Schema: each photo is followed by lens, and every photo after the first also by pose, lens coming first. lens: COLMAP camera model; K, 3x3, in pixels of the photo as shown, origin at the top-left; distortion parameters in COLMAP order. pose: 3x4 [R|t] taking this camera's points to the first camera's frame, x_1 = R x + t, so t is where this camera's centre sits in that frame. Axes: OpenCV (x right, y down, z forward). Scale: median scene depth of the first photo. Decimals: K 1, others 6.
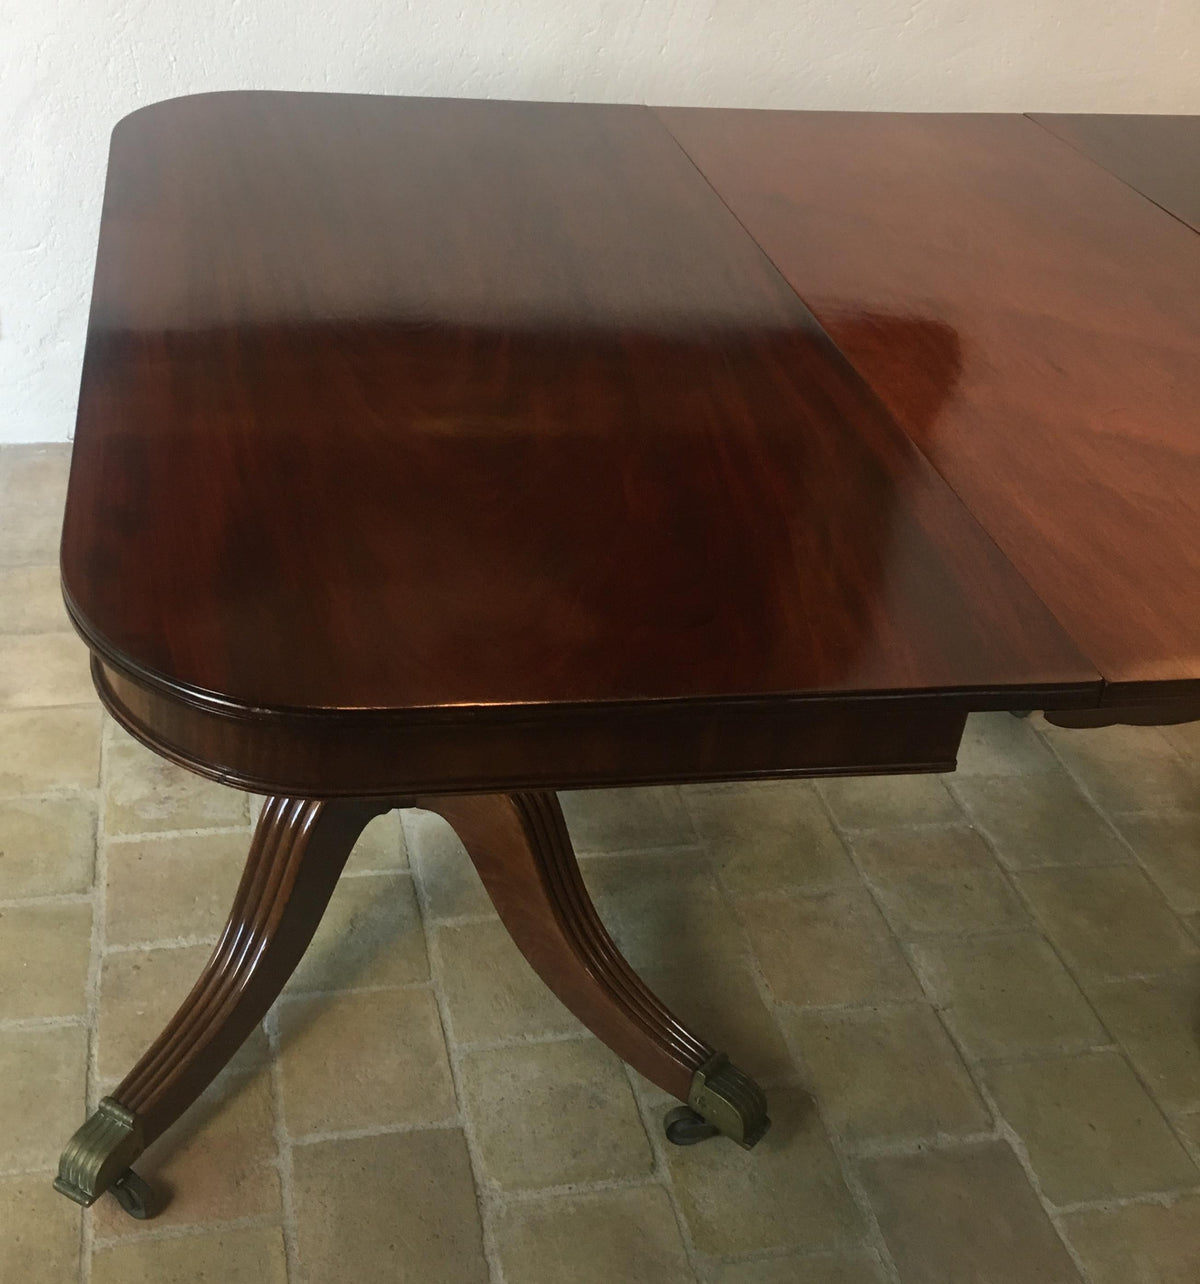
lens RADIAL K [[1559.9, 0, 500.5], [0, 1559.9, 578.3], [0, 0, 1]] dist [0.041903, -0.043896]
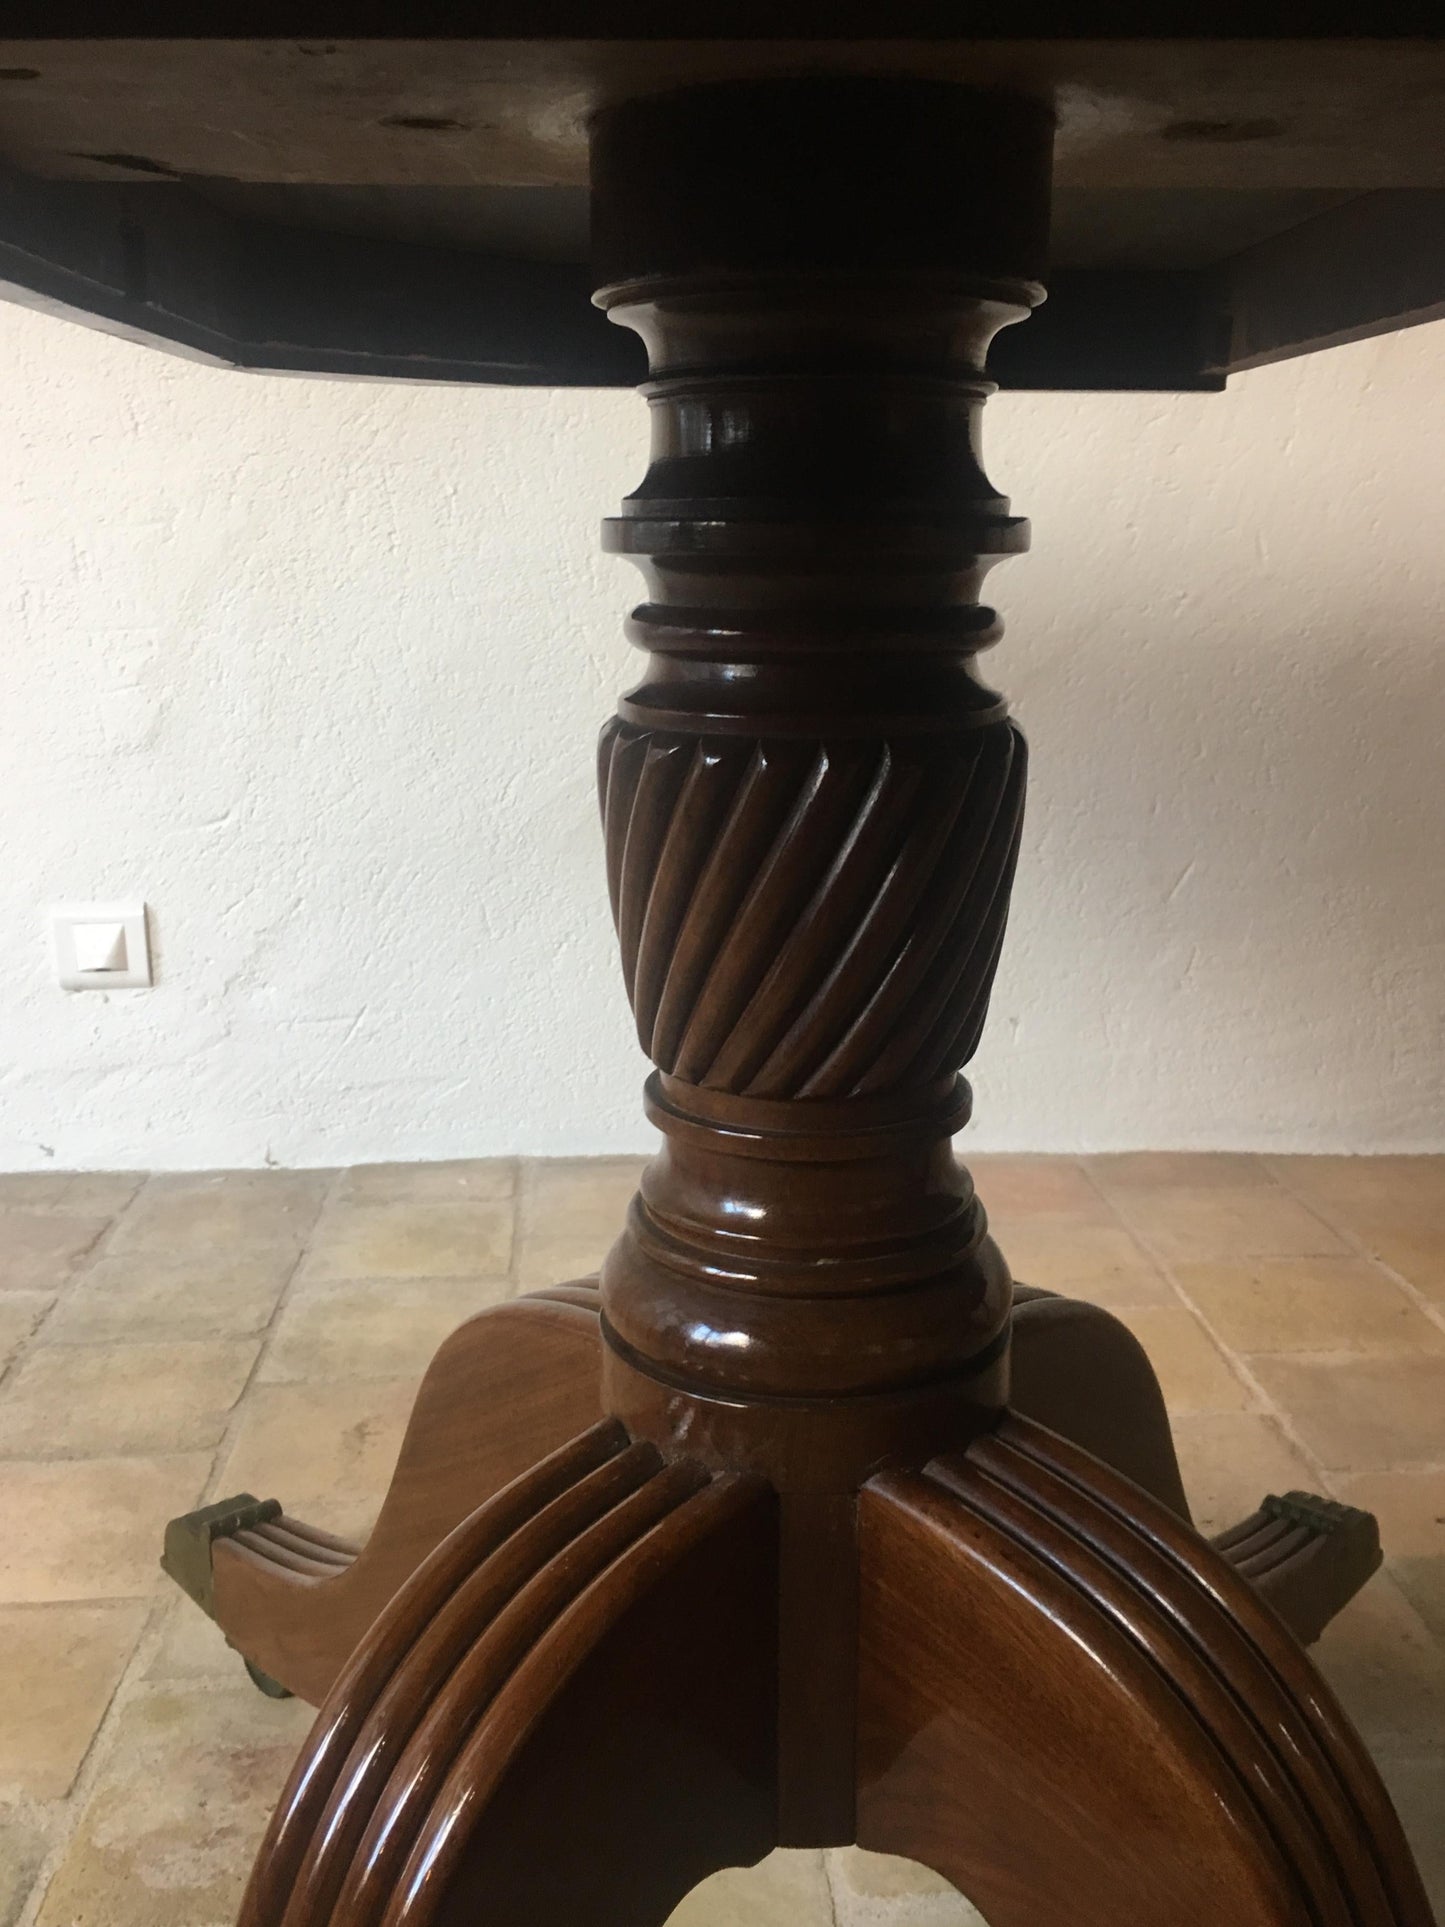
lens RADIAL K [[1808.5, 0, 722.5], [0, 1808.5, 963.5], [0, 0, 1]] dist [0.042110, -0.069133]
pose [[0.988875, -0.045320, -0.141678, -0.016471], [-0.005205, 0.941332, -0.337443, 0.073551], [0.148659, 0.334426, 0.930623, 0.433643]]
